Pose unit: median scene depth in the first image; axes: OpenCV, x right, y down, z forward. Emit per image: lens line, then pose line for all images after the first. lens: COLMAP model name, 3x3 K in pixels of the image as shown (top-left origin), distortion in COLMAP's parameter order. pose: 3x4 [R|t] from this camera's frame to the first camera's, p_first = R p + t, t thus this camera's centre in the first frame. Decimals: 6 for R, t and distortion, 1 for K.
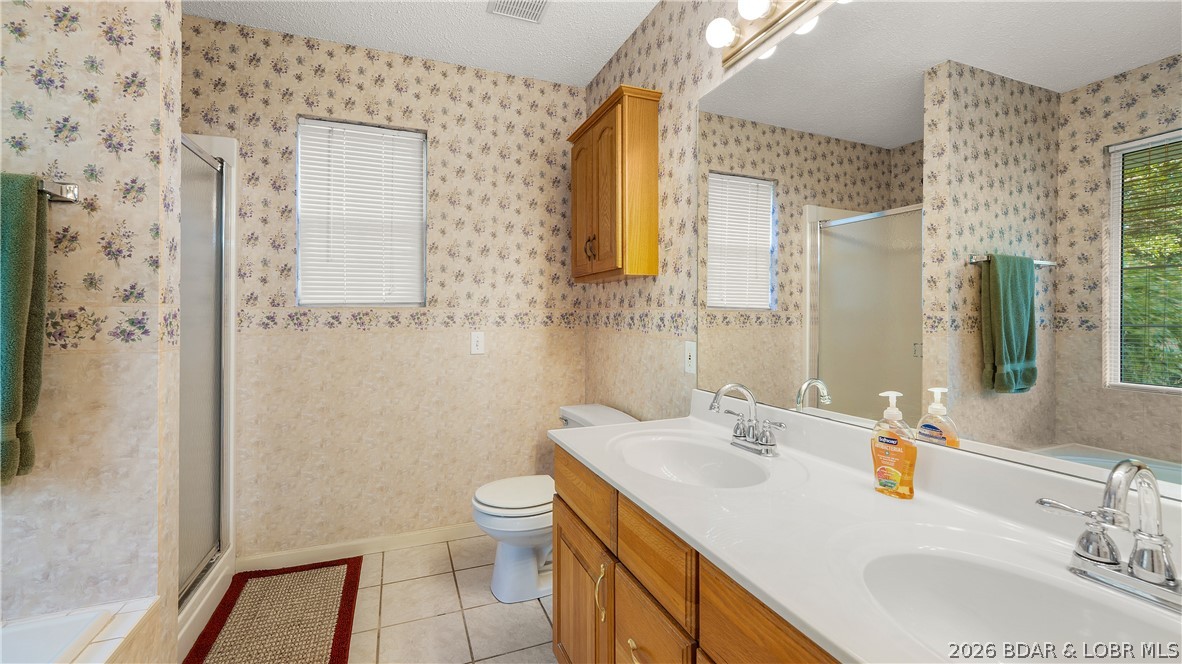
lens RADIAL K [[467.2, 0, 587.0], [0, 467.2, 327.1], [0, 0, 1]] dist [-0.001935, 0.000456]
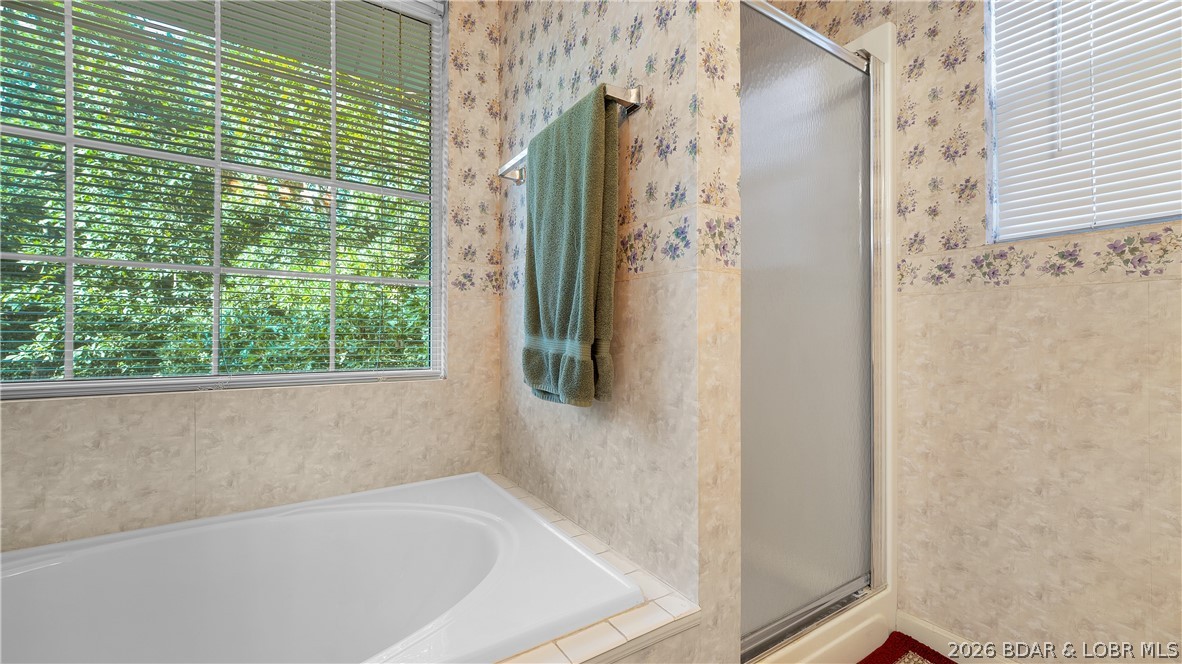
lens RADIAL K [[467.2, 0, 587.0], [0, 467.2, 327.1], [0, 0, 1]] dist [-0.001935, 0.000456]
pose [[0.187446, -0.019858, -0.982074, -0.133937], [-0.025371, 0.999364, -0.025050, 0.095637], [0.981947, 0.029611, 0.186823, 0.399412]]
